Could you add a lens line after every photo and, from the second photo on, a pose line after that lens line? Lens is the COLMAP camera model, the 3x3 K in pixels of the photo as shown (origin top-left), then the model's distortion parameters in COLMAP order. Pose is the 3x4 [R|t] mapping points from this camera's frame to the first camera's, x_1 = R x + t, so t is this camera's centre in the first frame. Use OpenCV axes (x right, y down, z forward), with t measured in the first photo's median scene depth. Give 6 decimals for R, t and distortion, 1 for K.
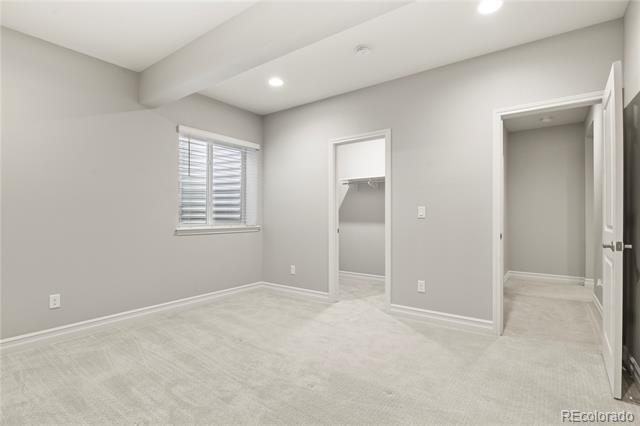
lens RADIAL K [[313.9, 0, 320.0], [0, 313.9, 213.0], [0, 0, 1]] dist [-0.002475, -0.000485]
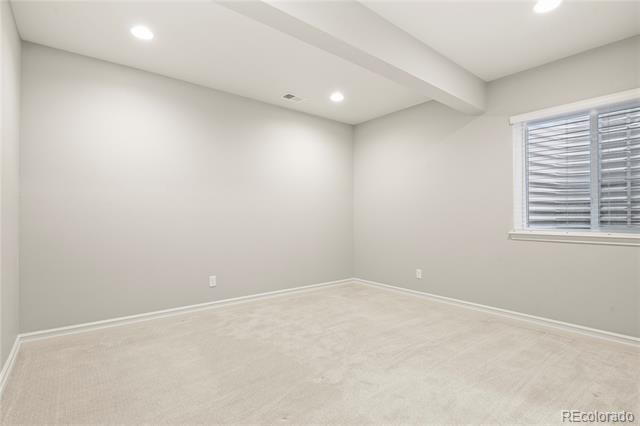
lens RADIAL K [[313.9, 0, 320.0], [0, 313.9, 213.0], [0, 0, 1]] dist [-0.002475, -0.000485]
pose [[-0.255636, -0.011201, -0.966708, 0.591048], [0.009399, 0.999857, -0.014071, 0.002399], [0.966727, -0.012683, -0.255494, 0.735452]]
